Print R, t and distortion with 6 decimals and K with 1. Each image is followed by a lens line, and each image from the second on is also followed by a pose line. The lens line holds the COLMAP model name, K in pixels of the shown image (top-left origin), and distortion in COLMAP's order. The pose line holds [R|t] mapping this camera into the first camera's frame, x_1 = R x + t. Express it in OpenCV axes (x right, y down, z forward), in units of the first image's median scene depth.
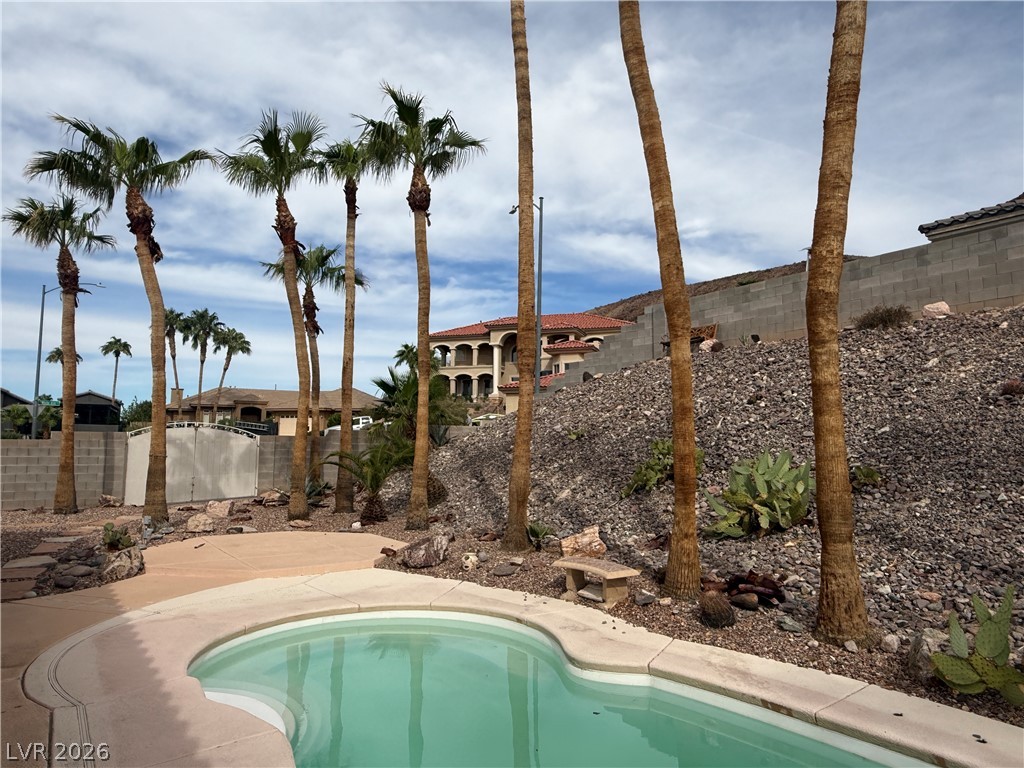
lens RADIAL K [[656.8, 0, 509.0], [0, 656.8, 385.8], [0, 0, 1]] dist [0.000594, -0.001429]
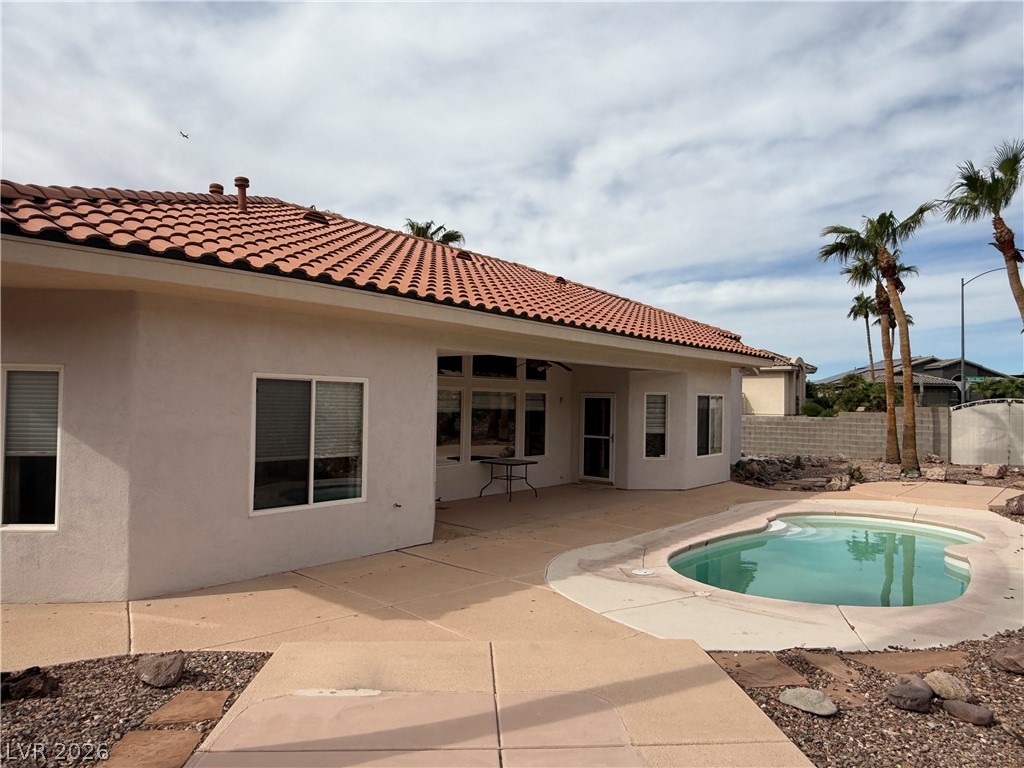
lens RADIAL K [[656.8, 0, 509.0], [0, 656.8, 385.8], [0, 0, 1]] dist [0.000594, -0.001429]
pose [[0.236745, -0.030772, -0.971084, 0.480605], [0.077840, 0.996886, -0.012613, -0.023514], [0.968449, -0.072603, 0.238404, -0.149502]]
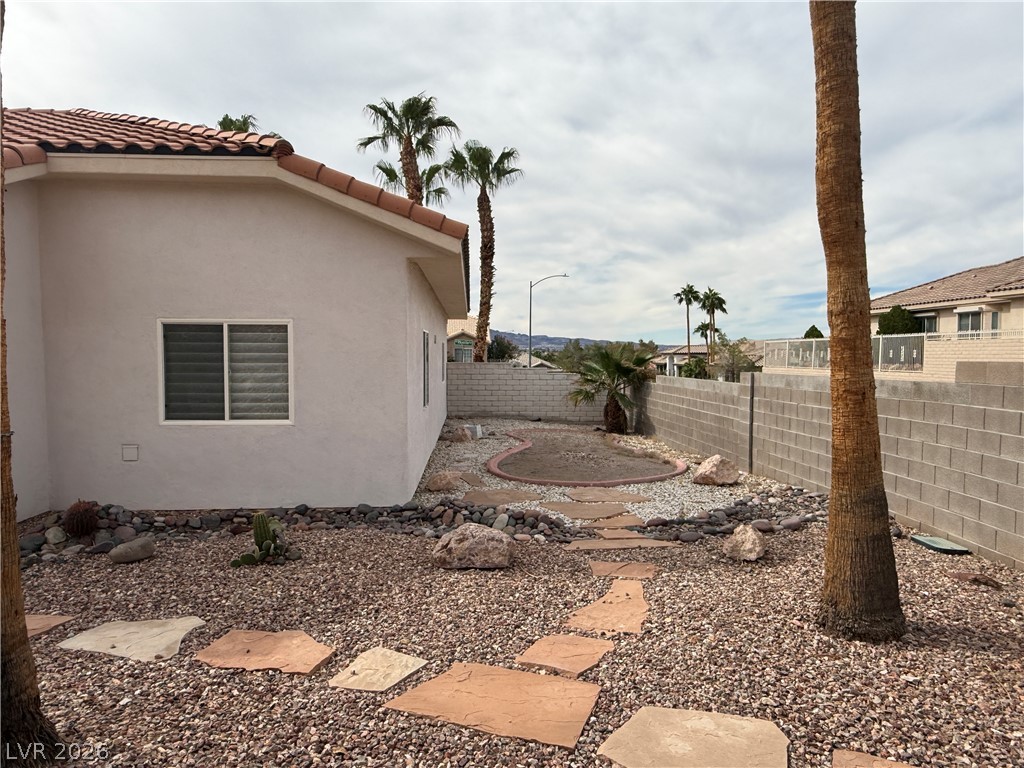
lens RADIAL K [[662.8, 0, 510.8], [0, 662.8, 388.4], [0, 0, 1]] dist [-0.000551, -0.000123]
pose [[-0.539396, 0.030029, -0.841516, -0.312060], [0.072766, 0.997288, -0.011054, 0.073575], [0.838902, -0.067196, -0.540119, 0.896789]]
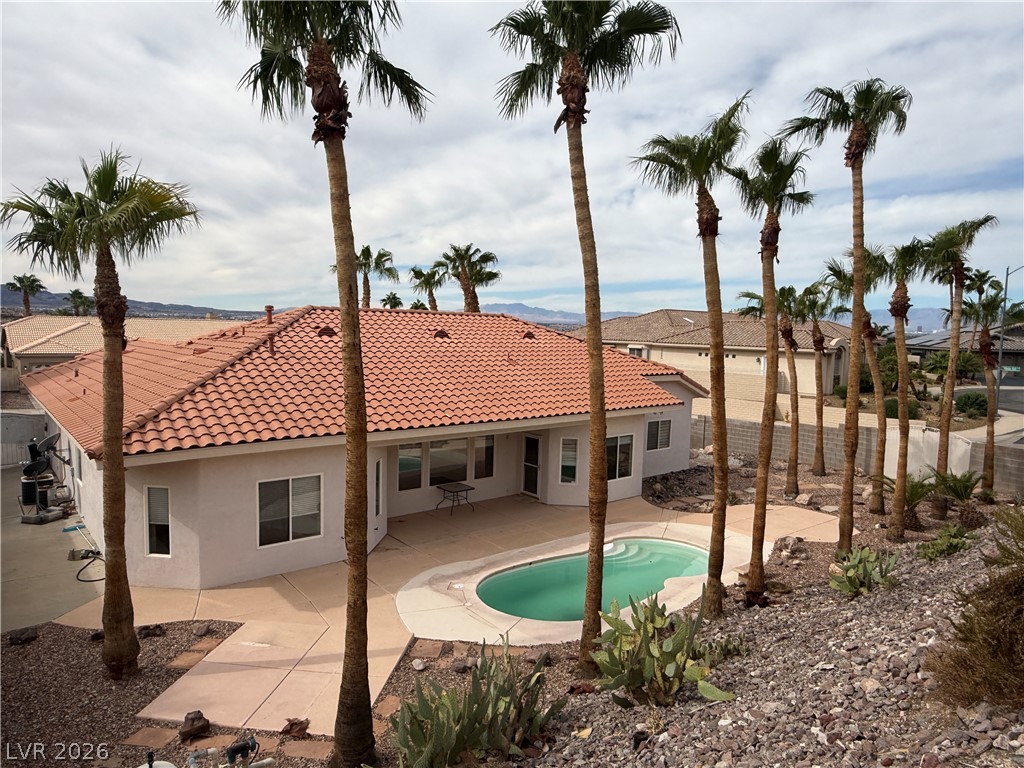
lens RADIAL K [[656.8, 0, 509.0], [0, 656.8, 385.8], [0, 0, 1]] dist [0.000594, -0.001429]
pose [[0.059998, 0.077632, -0.995175, 0.884242], [0.070118, 0.994181, 0.081782, -0.215156], [0.995733, -0.074686, 0.054206, 0.077278]]
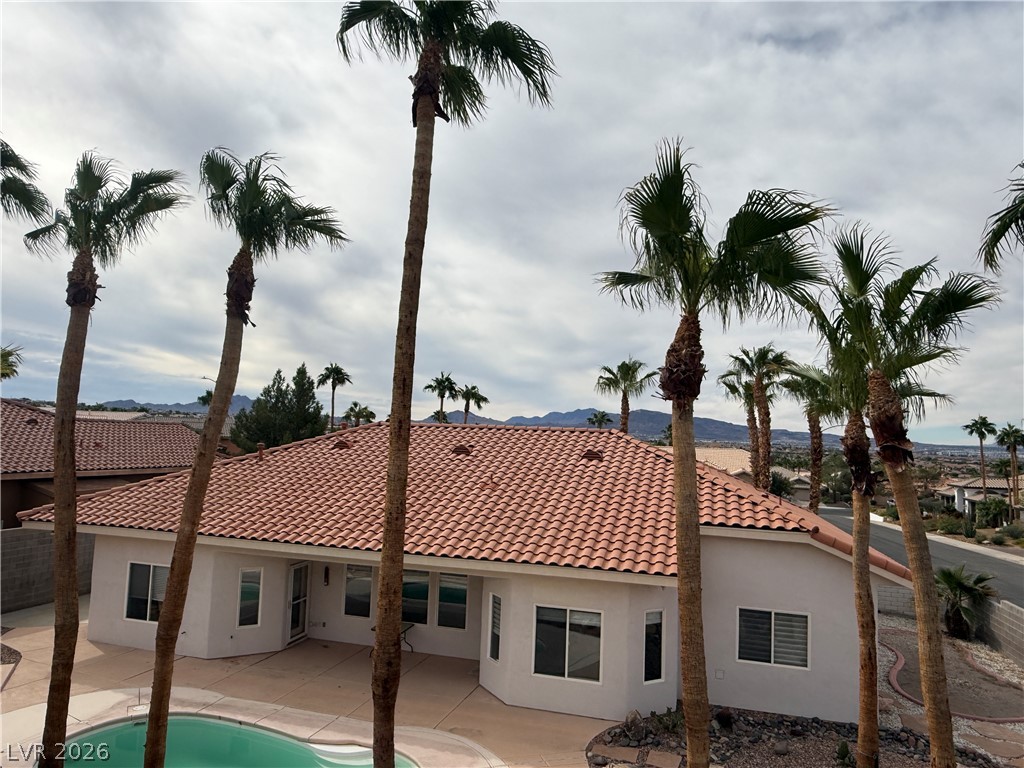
lens RADIAL K [[664.0, 0, 514.1], [0, 664.0, 384.3], [0, 0, 1]] dist [-0.001528, 0.003136]
pose [[-0.784935, -0.093391, -0.612499, 0.228988], [0.012486, 0.985989, -0.166340, -0.139331], [0.619452, -0.138213, -0.772772, 0.992510]]
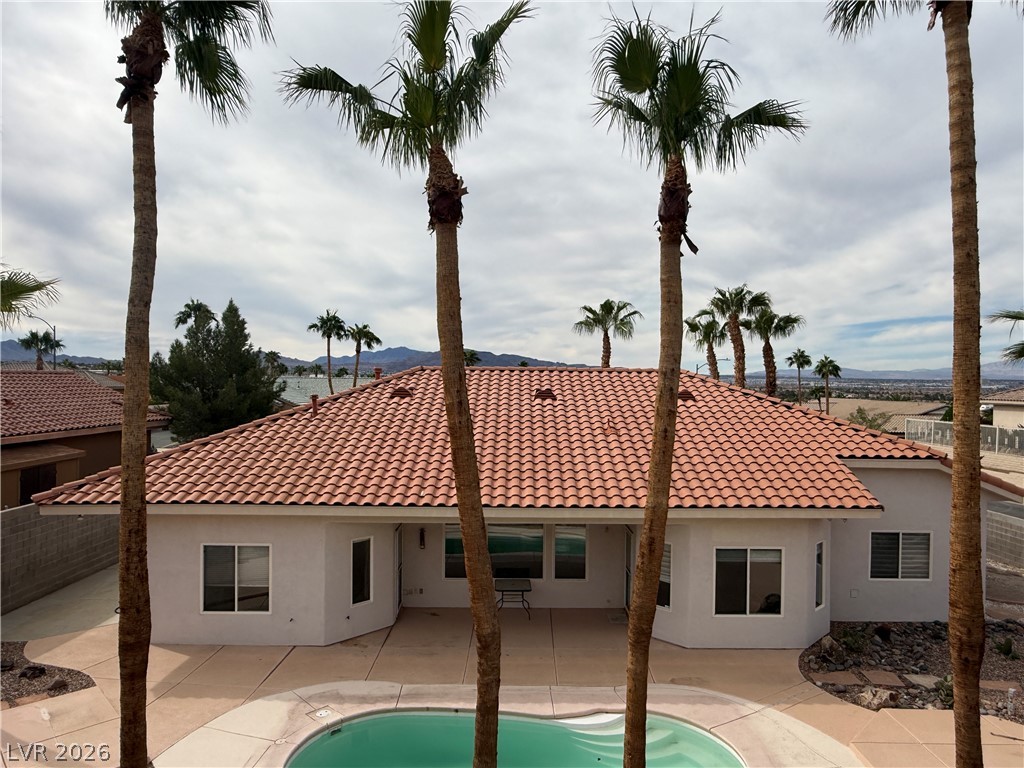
lens RADIAL K [[663.5, 0, 517.5], [0, 663.5, 381.7], [0, 0, 1]] dist [0.000485, 0.000697]
pose [[-0.579568, -0.019207, -0.814698, 0.496329], [0.061049, 0.995890, -0.066908, -0.171031], [0.812634, -0.088514, -0.576013, 0.616075]]
